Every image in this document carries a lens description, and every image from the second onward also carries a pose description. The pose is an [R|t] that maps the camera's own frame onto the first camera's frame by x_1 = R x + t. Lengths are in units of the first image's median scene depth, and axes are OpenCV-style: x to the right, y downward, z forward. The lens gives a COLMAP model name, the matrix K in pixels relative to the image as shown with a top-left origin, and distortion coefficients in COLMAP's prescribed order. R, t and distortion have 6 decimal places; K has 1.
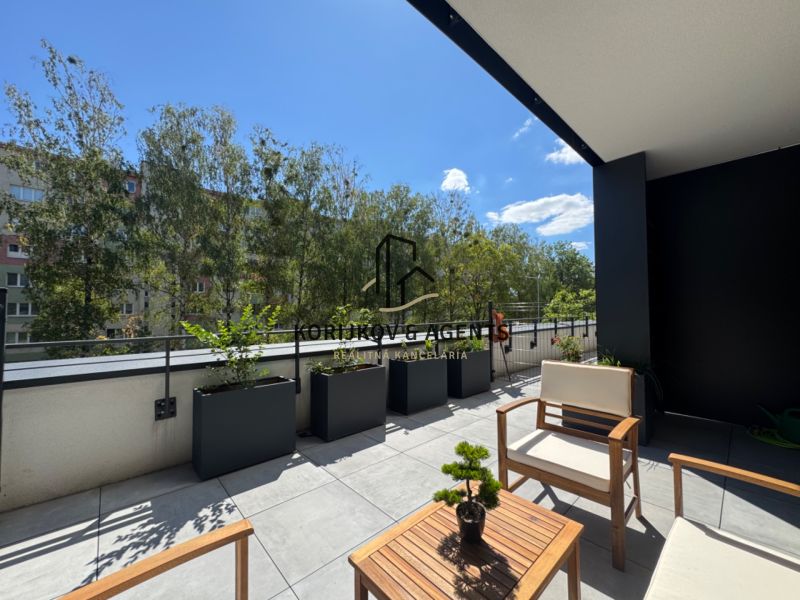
lens RADIAL K [[318.7, 0, 397.9], [0, 318.7, 302.8], [0, 0, 1]] dist [-0.002499, 0.000797]
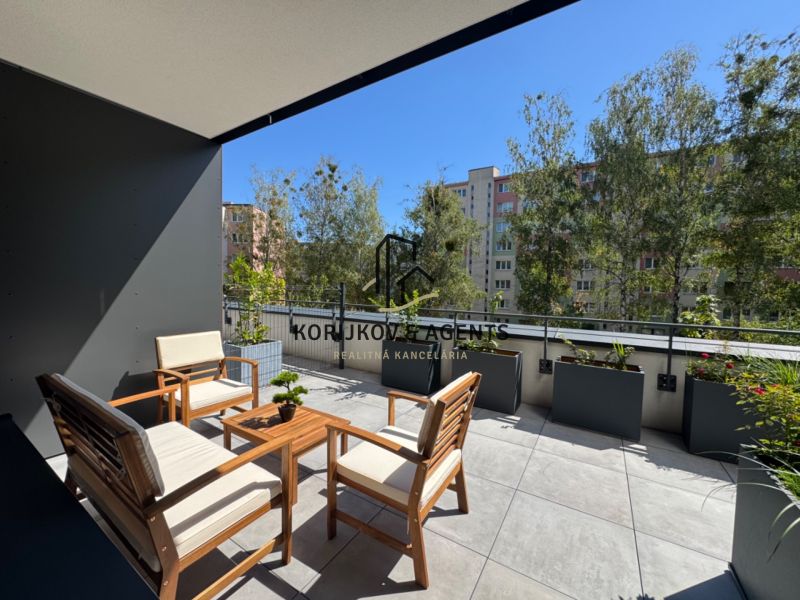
lens RADIAL K [[318.7, 0, 398.2], [0, 318.7, 298.3], [0, 0, 1]] dist [-0.002499, 0.000797]
pose [[0.262640, 0.053212, -0.963426, 0.130931], [0.003452, 0.998420, 0.056086, -0.004990], [0.964888, -0.018056, 0.262041, 0.069366]]
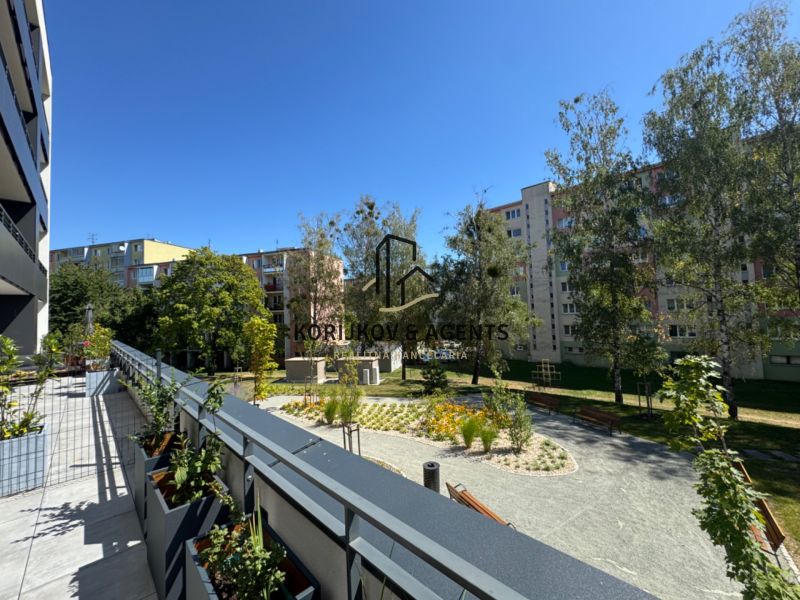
lens RADIAL K [[318.7, 0, 398.2], [0, 318.7, 297.2], [0, 0, 1]] dist [-0.002499, 0.000797]
pose [[0.039971, -0.047012, -0.998094, 0.088251], [0.058546, 0.997287, -0.044630, -0.019230], [0.997484, -0.056650, 0.042615, 0.233686]]
